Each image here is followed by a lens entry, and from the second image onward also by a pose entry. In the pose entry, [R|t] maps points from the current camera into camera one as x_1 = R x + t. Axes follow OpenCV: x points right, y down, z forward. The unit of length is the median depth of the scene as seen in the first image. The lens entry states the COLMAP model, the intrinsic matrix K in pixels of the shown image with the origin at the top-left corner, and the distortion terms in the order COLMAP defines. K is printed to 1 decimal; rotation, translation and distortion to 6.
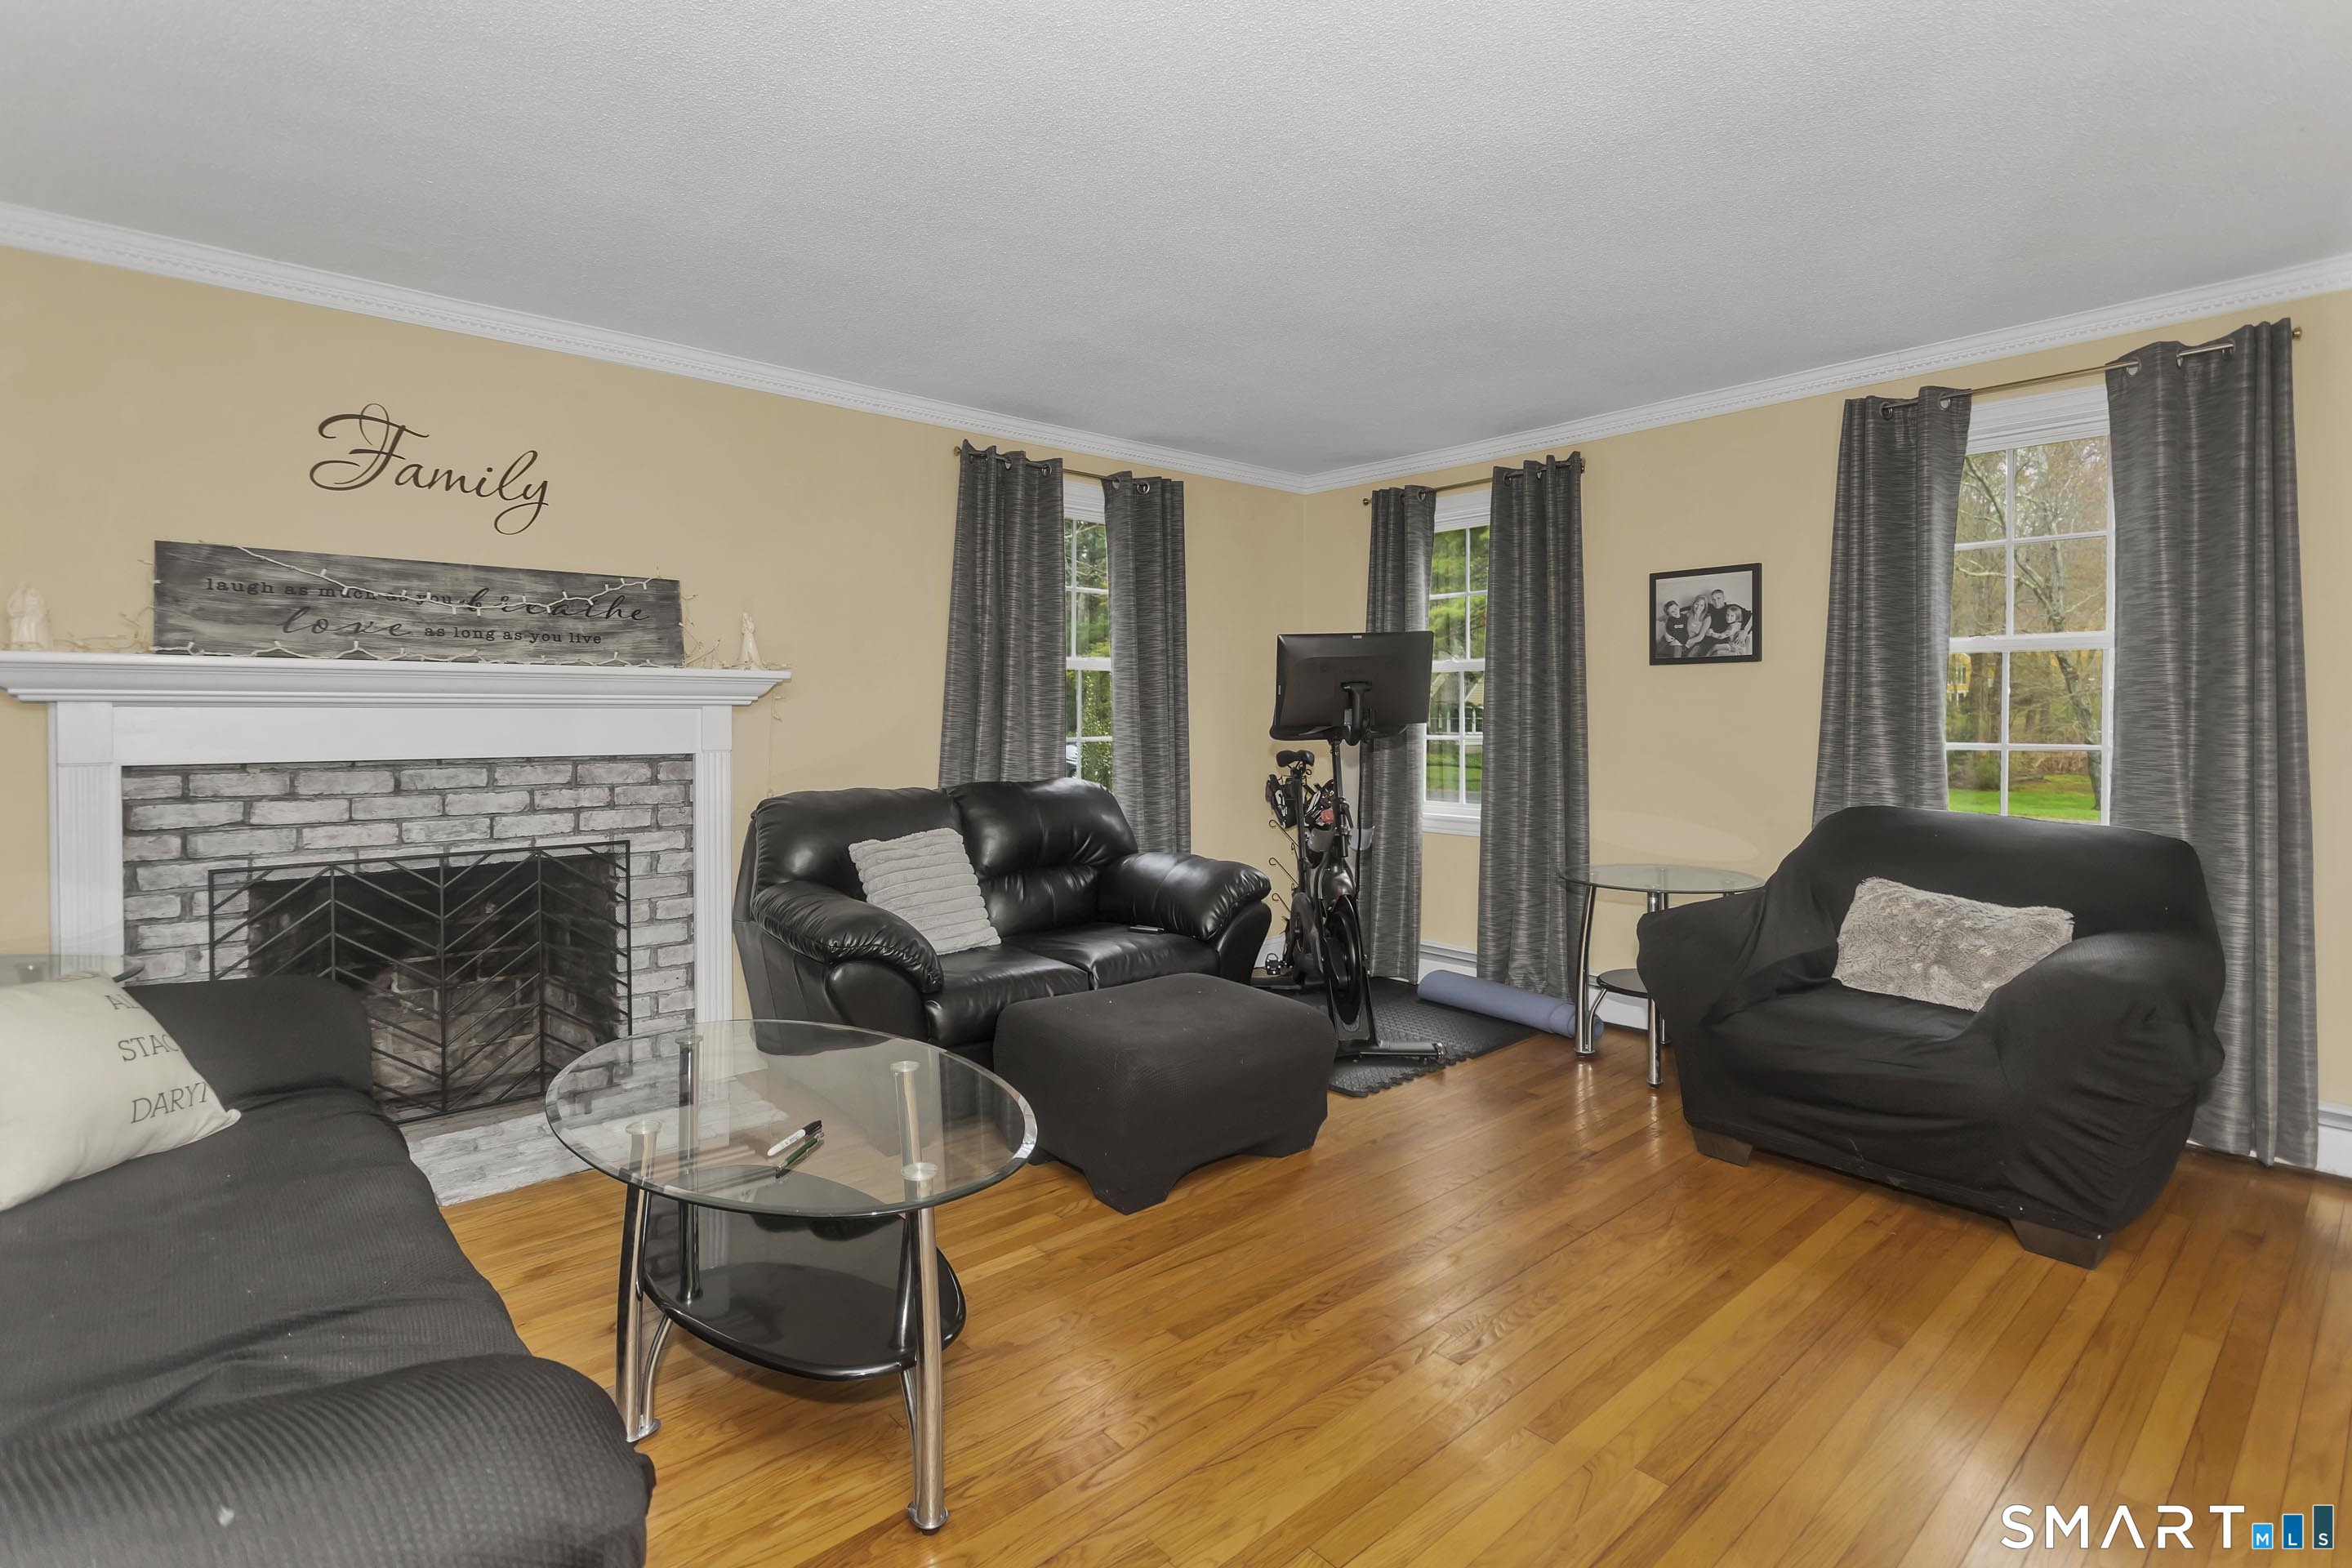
lens RADIAL K [[1158.7, 0, 1155.2], [0, 1158.7, 737.9], [0, 0, 1]] dist [-0.001309, 0.000980]
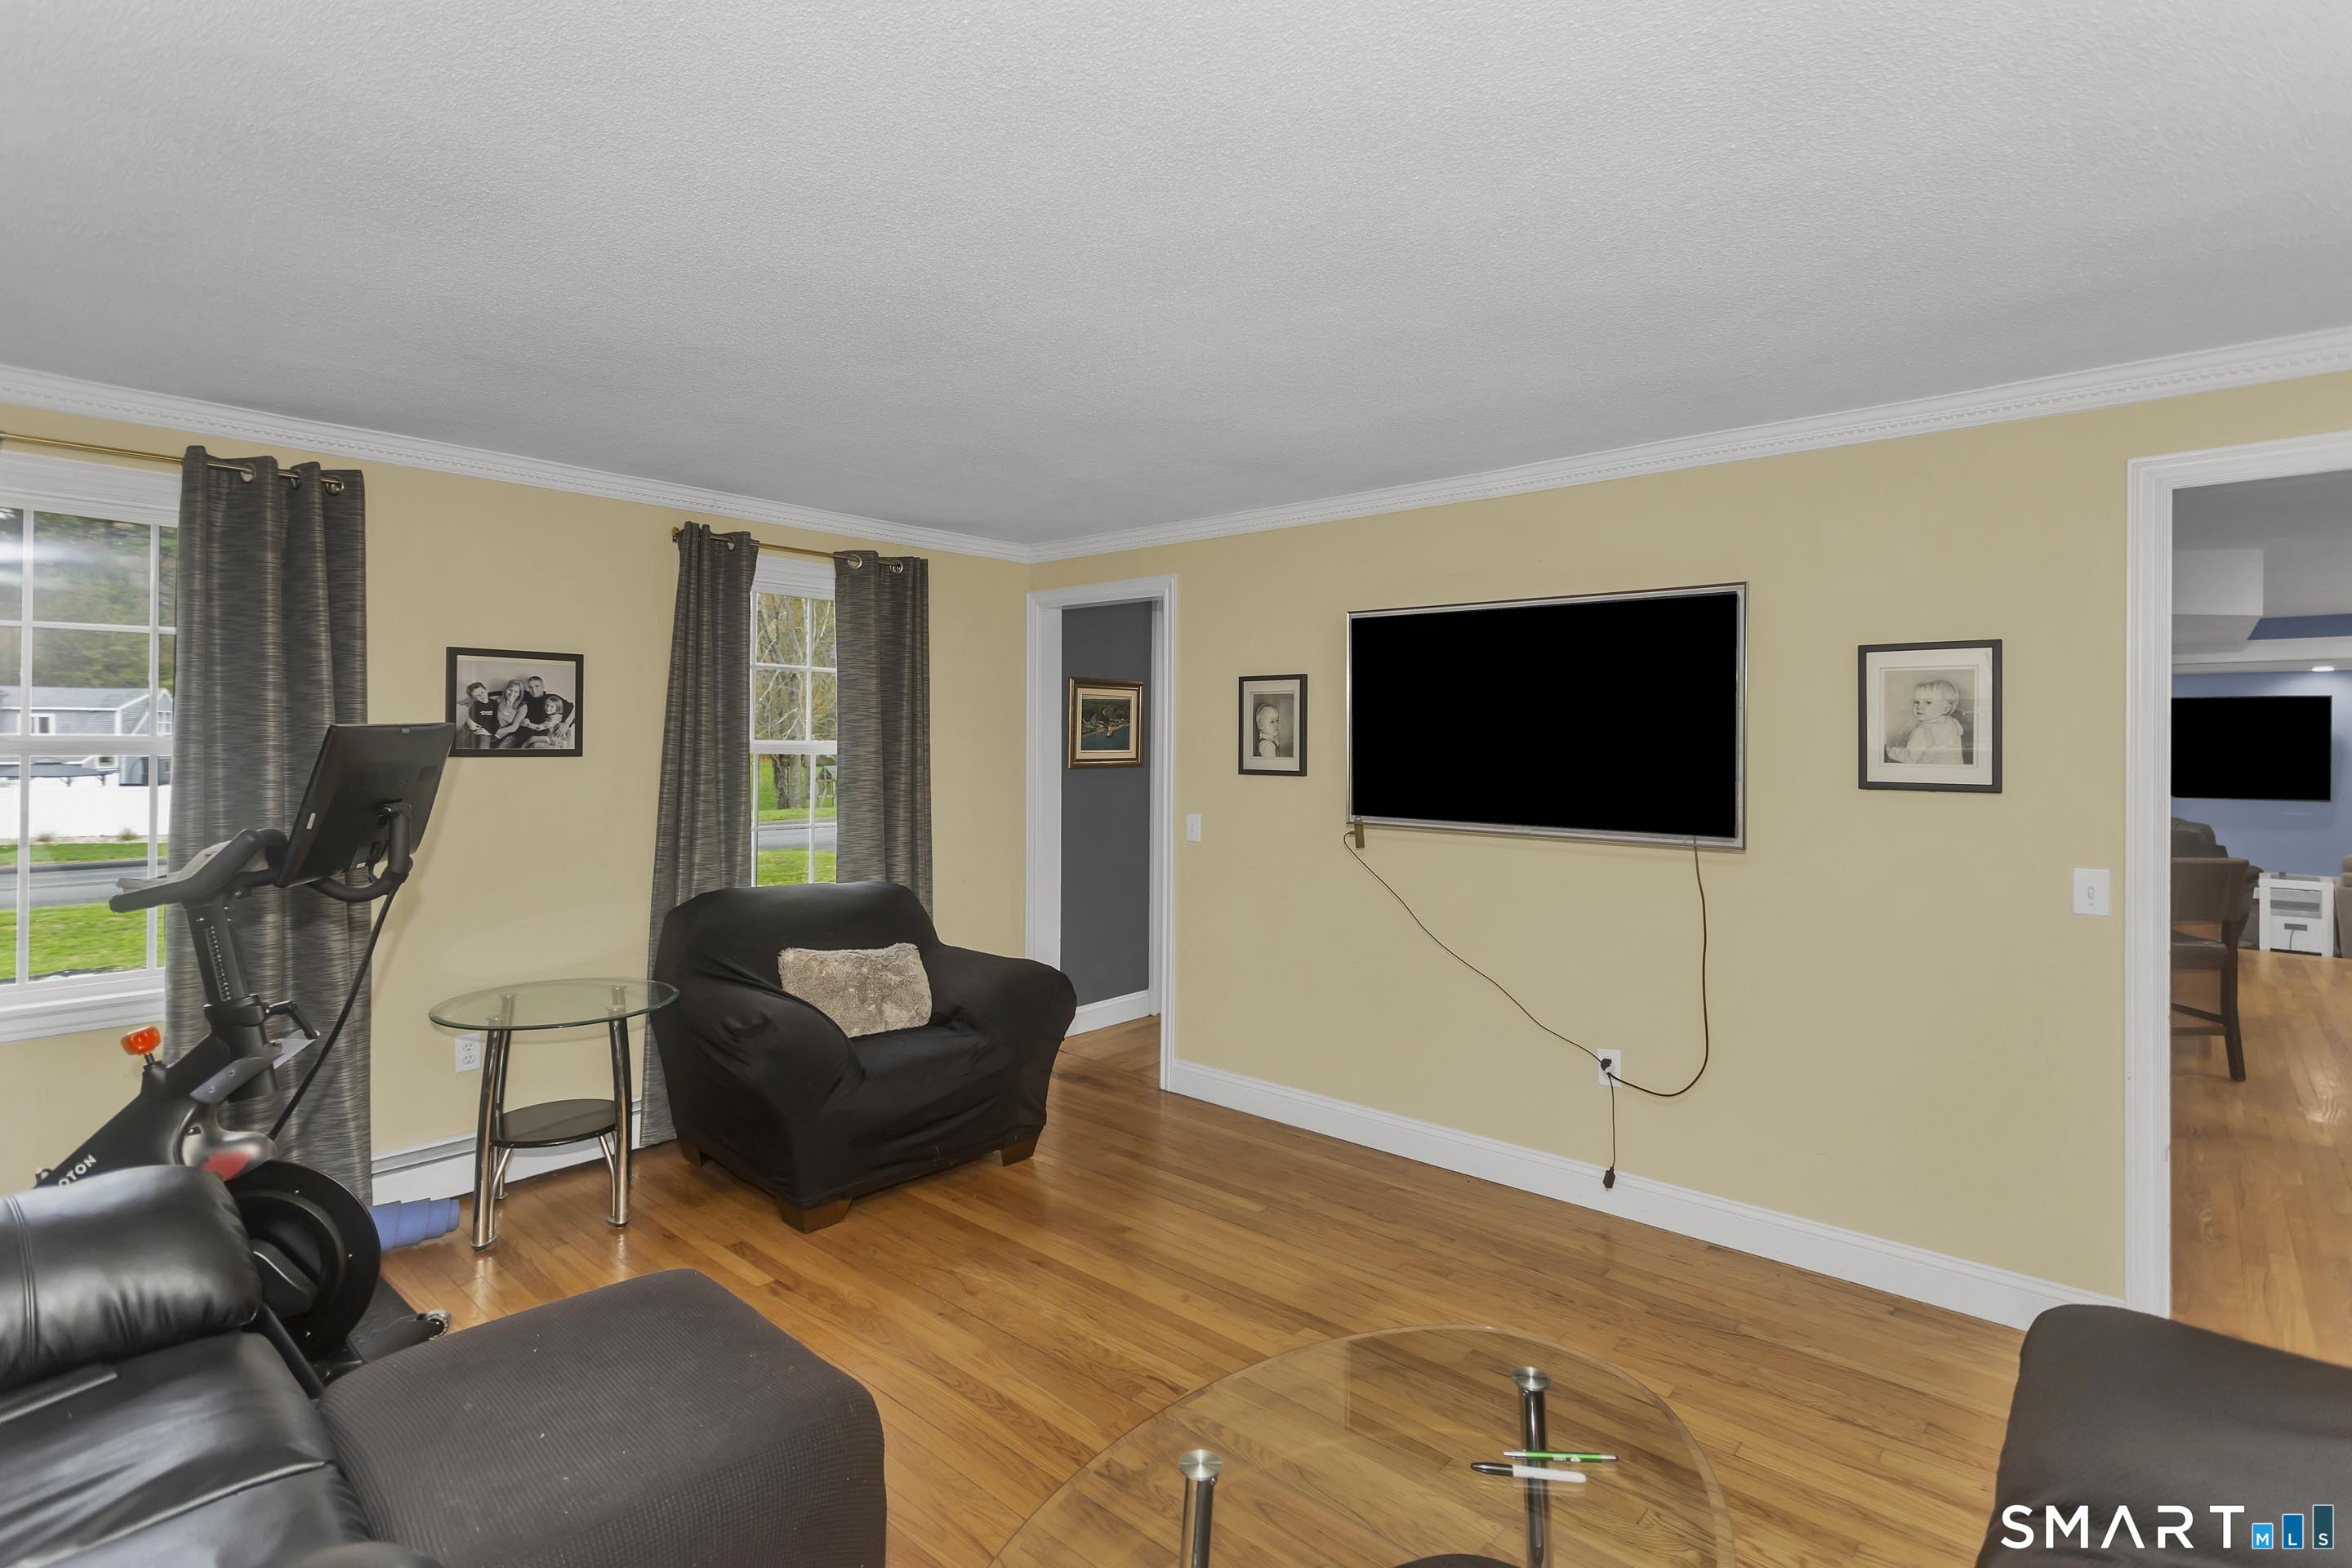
lens RADIAL K [[1158.7, 0, 1155.2], [0, 1158.7, 737.9], [0, 0, 1]] dist [-0.001309, 0.000980]
pose [[-0.148389, 0.005165, 0.988916, -0.507712], [0.015588, 0.999874, -0.002883, -0.071097], [-0.988806, 0.014987, -0.148451, 0.669971]]
